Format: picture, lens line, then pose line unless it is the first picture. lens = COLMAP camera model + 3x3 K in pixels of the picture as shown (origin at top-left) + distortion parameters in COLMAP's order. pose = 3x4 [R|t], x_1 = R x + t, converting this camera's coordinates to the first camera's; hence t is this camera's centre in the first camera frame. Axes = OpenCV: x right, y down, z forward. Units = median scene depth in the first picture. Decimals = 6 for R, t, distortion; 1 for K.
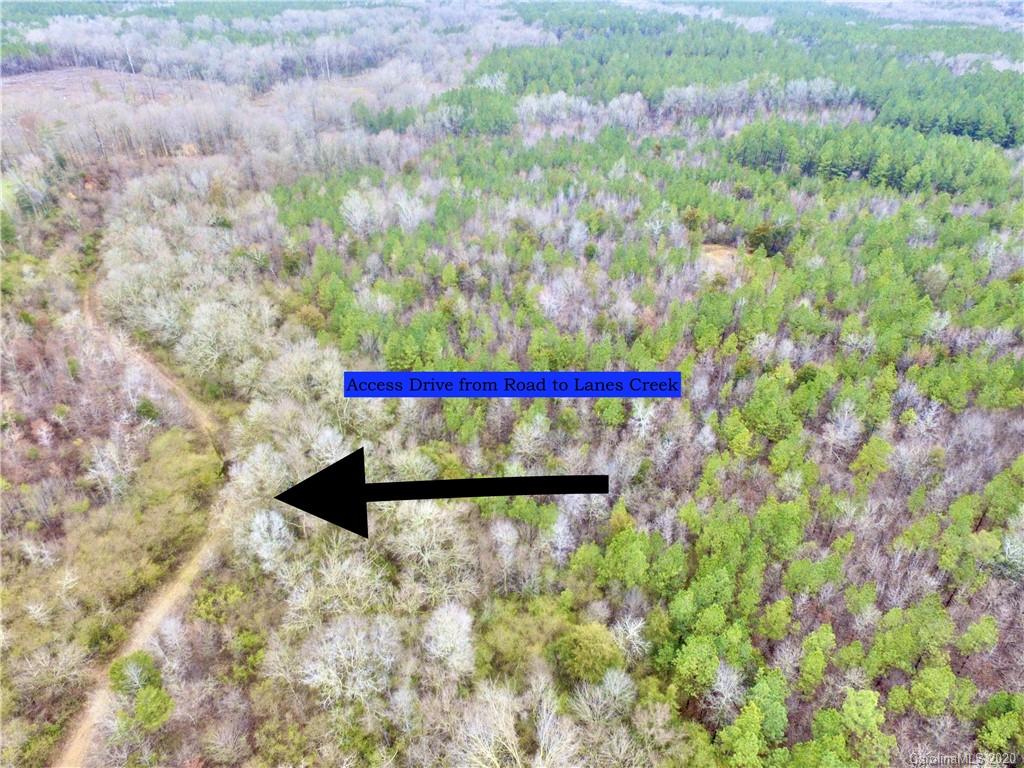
lens RADIAL K [[644.9, 0, 512.0], [0, 644.9, 384.0], [0, 0, 1]] dist [-0.020066, 0.021945]
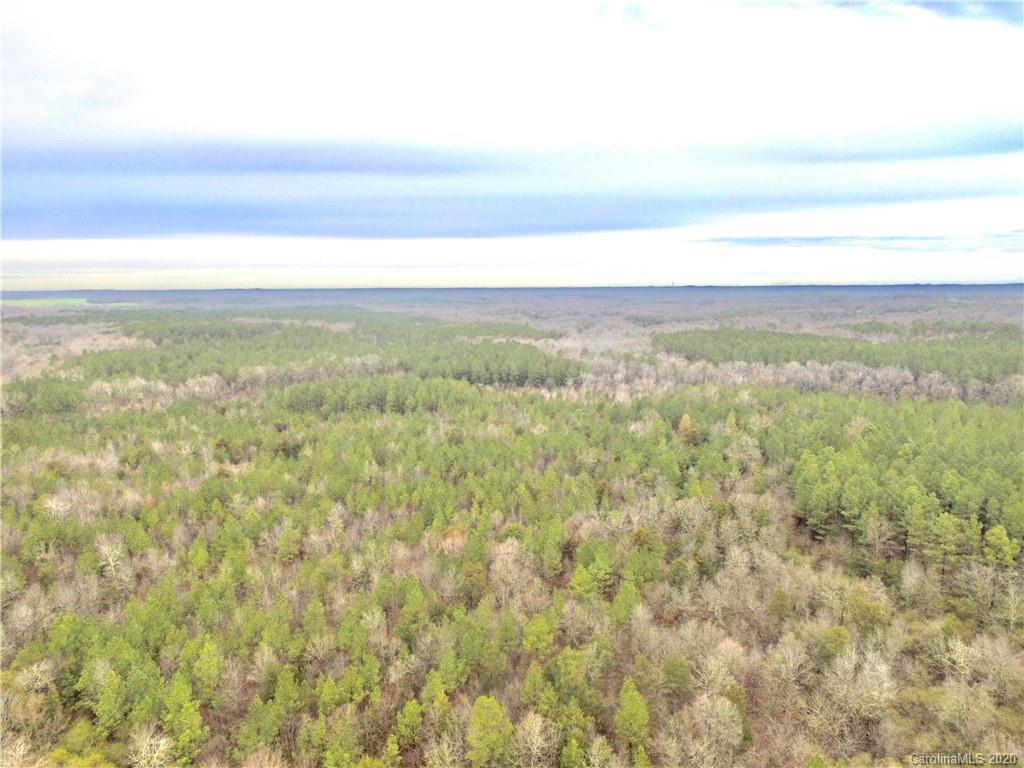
lens RADIAL K [[644.9, 0, 512.0], [0, 644.9, 384.0], [0, 0, 1]] dist [-0.020066, 0.021945]
pose [[0.873144, -0.085005, 0.479993, 0.105507], [0.281994, 0.891271, -0.355128, 0.143746], [-0.397616, 0.445433, 0.802179, -0.167487]]
